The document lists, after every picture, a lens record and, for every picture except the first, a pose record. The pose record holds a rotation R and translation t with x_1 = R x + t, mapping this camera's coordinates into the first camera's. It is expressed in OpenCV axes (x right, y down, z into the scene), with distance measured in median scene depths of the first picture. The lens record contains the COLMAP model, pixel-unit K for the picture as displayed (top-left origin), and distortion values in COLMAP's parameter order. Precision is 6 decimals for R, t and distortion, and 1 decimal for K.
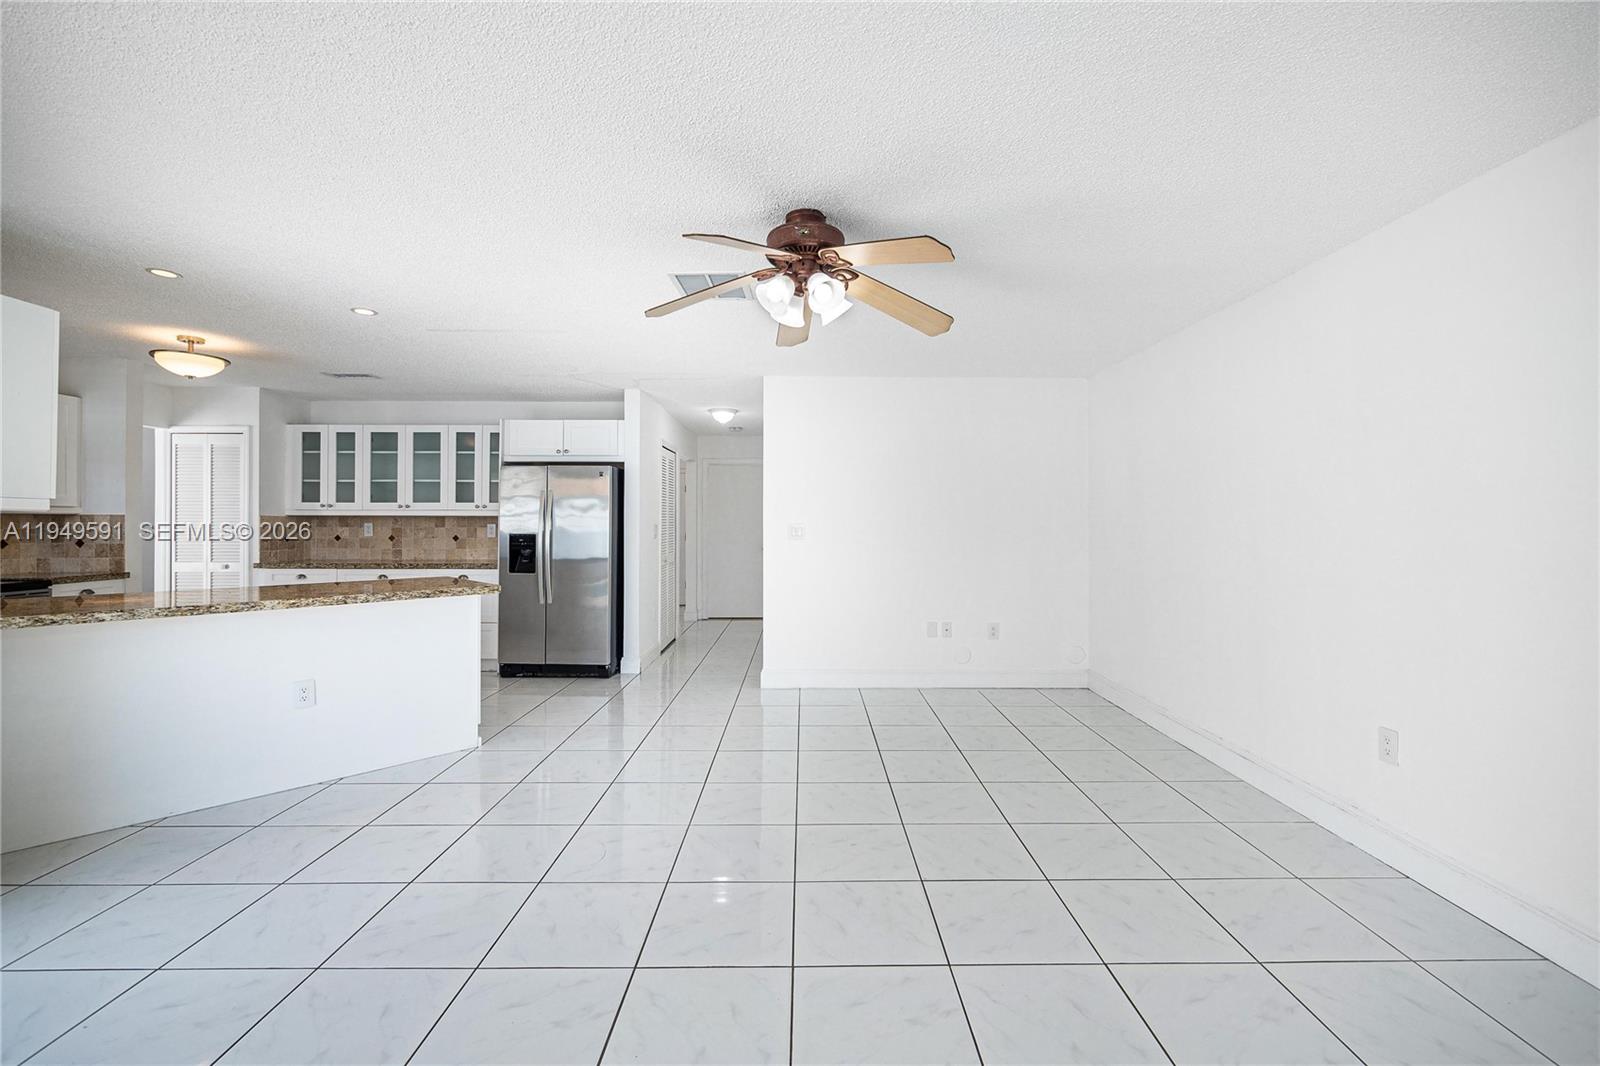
lens RADIAL K [[662.9, 0, 814.4], [0, 662.9, 520.4], [0, 0, 1]] dist [-0.001843, -0.000187]
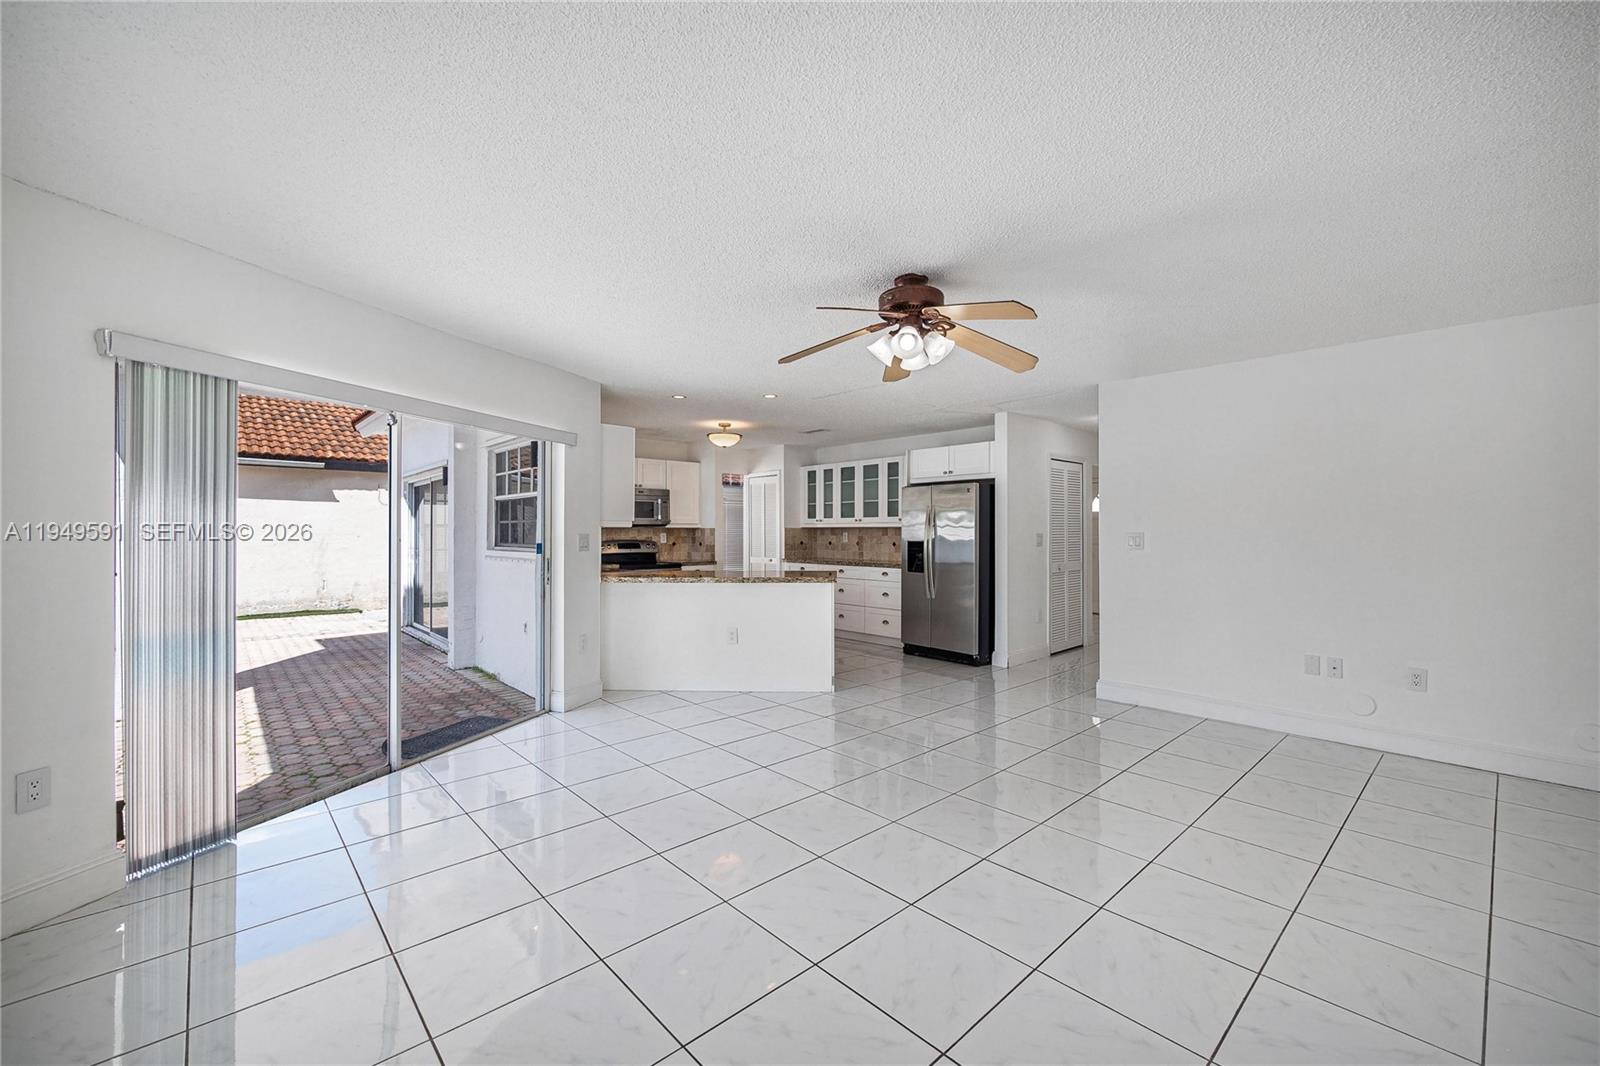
lens RADIAL K [[656.0, 0, 808.7], [0, 656.0, 532.5], [0, 0, 1]] dist [-0.001105, -0.000054]
pose [[0.670711, -0.001702, -0.741716, 0.339583], [0.004621, 0.999988, 0.001884, 0.000915], [0.741704, -0.004691, 0.670711, 0.019359]]
